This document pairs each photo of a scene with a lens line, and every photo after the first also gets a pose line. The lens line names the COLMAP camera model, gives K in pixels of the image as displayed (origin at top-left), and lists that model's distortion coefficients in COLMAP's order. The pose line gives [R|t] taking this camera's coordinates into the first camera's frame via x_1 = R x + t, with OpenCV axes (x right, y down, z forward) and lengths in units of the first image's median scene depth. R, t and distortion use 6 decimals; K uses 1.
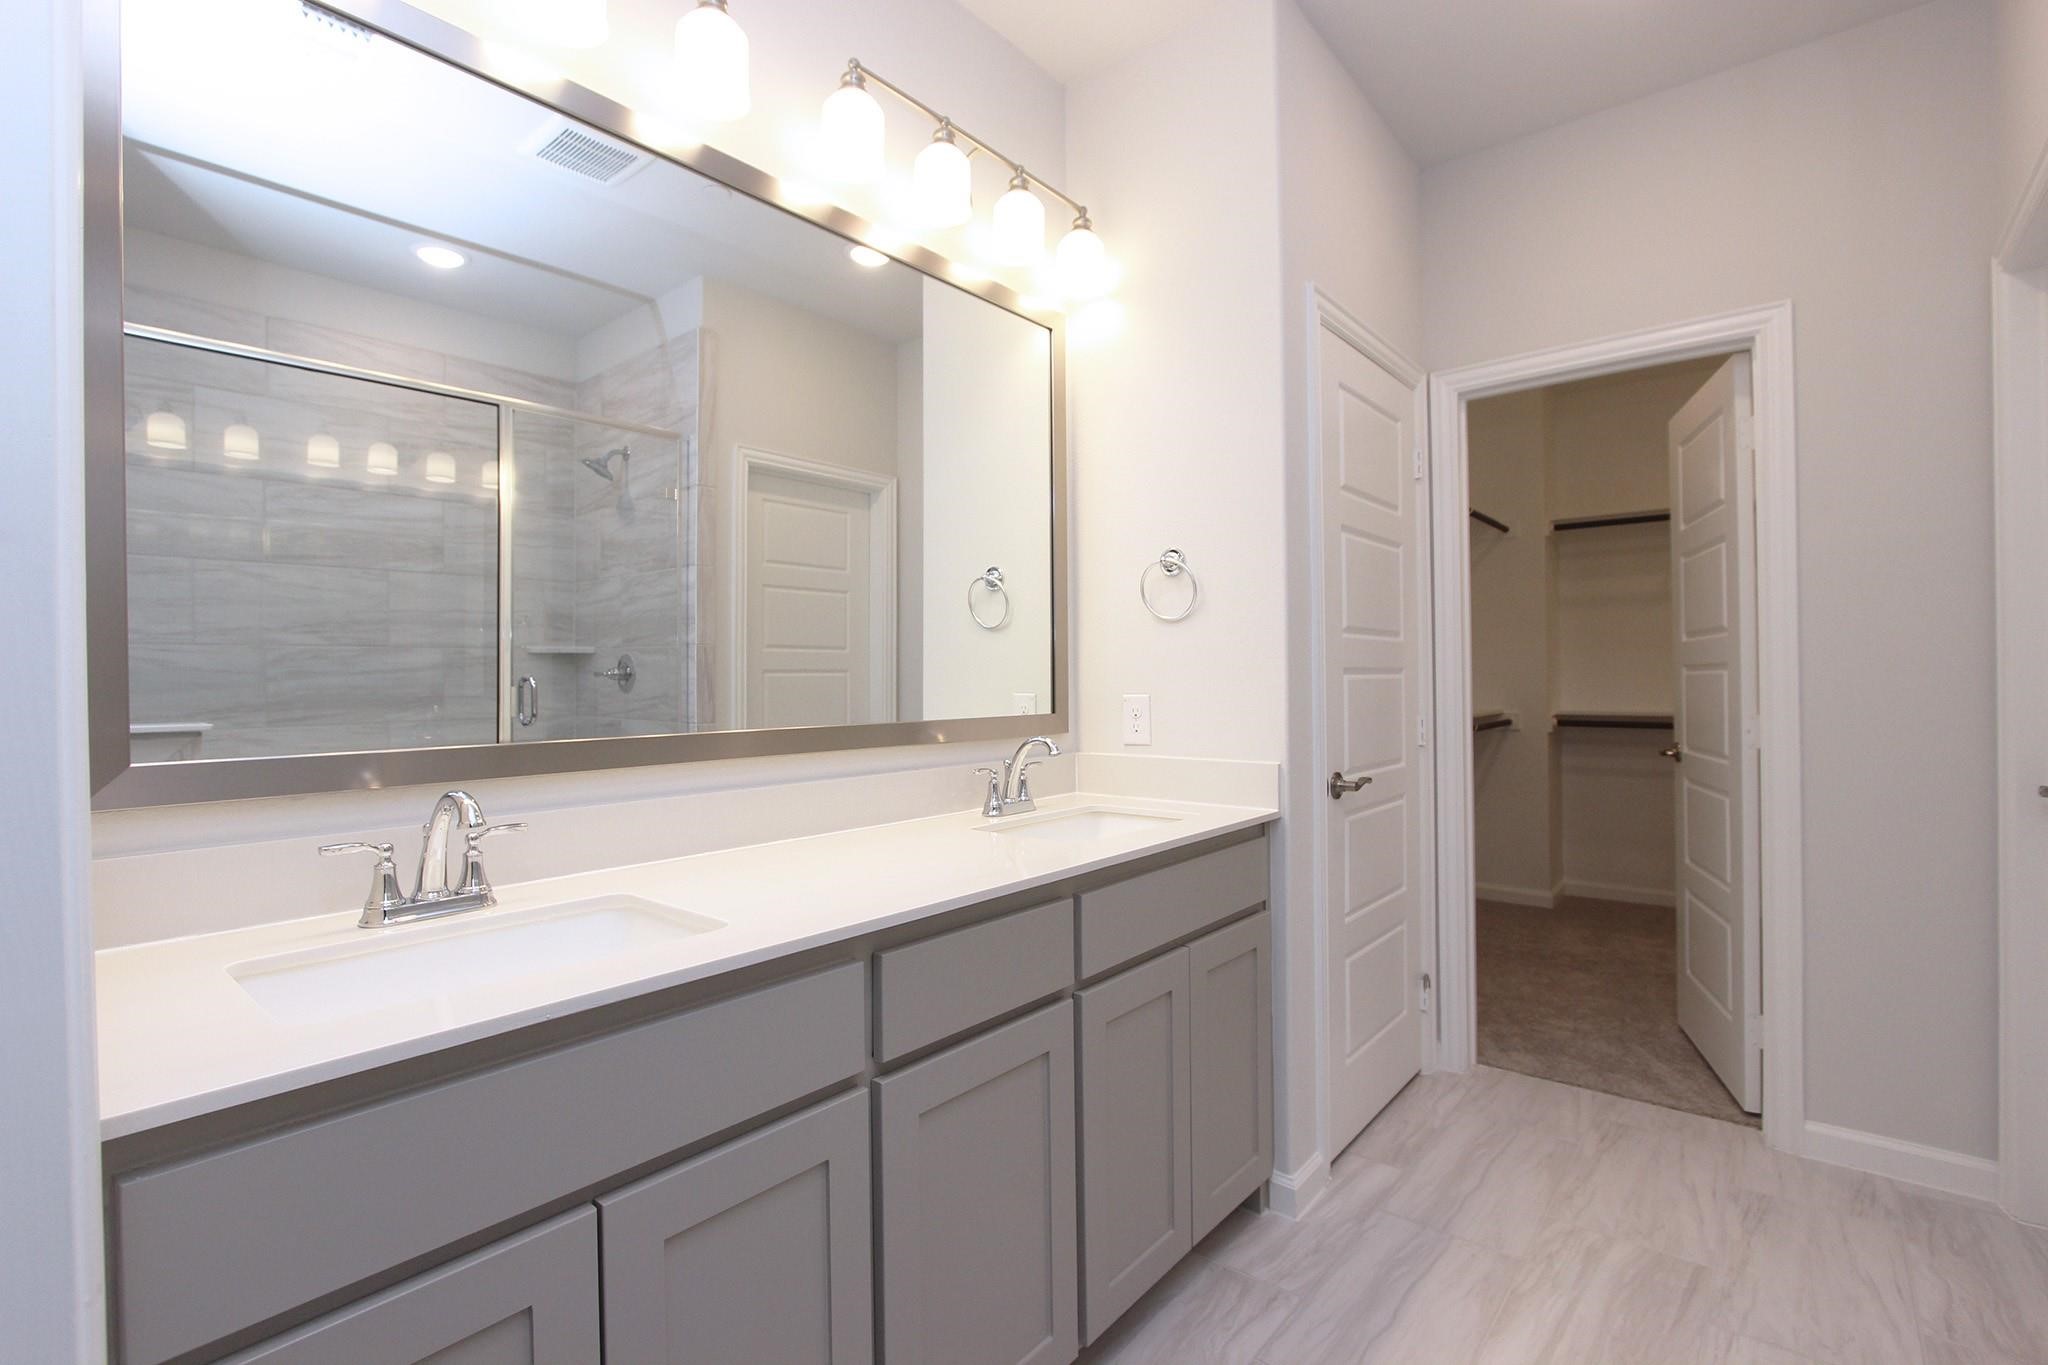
lens RADIAL K [[945.8, 0, 990.6], [0, 945.8, 681.5], [0, 0, 1]] dist [0.000401, 0.000533]
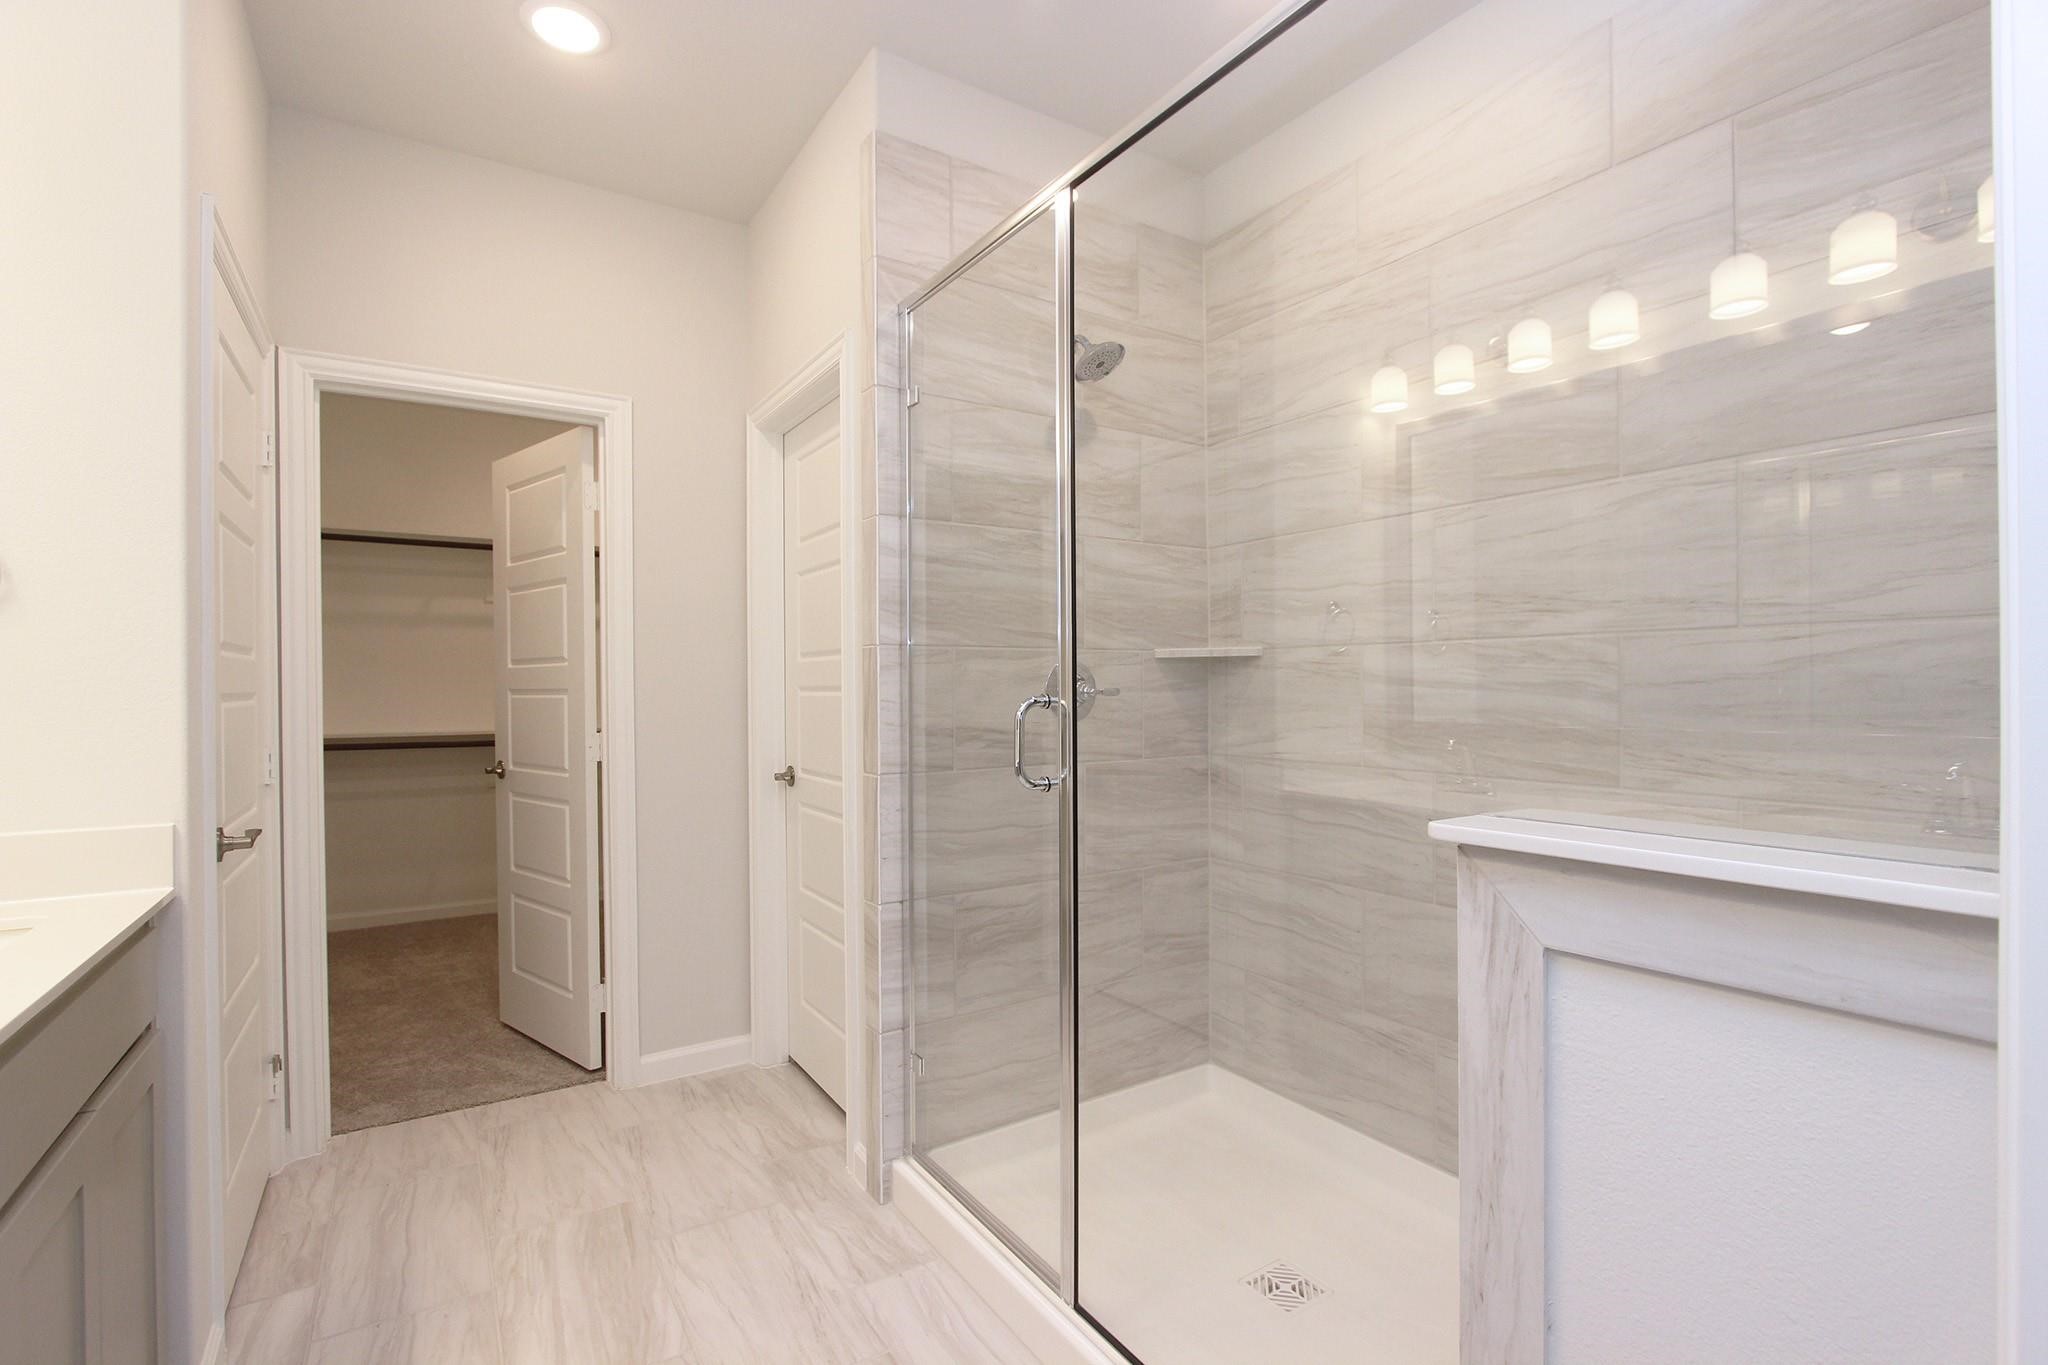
lens RADIAL K [[972.7, 0, 1024.0], [0, 972.7, 682.5], [0, 0, 1]] dist [-0.000917, -0.000038]
pose [[0.295185, 0.010477, 0.955383, -0.195575], [0.003632, 0.999920, -0.012088, -0.011128], [-0.955433, 0.007038, 0.295124, 0.119082]]
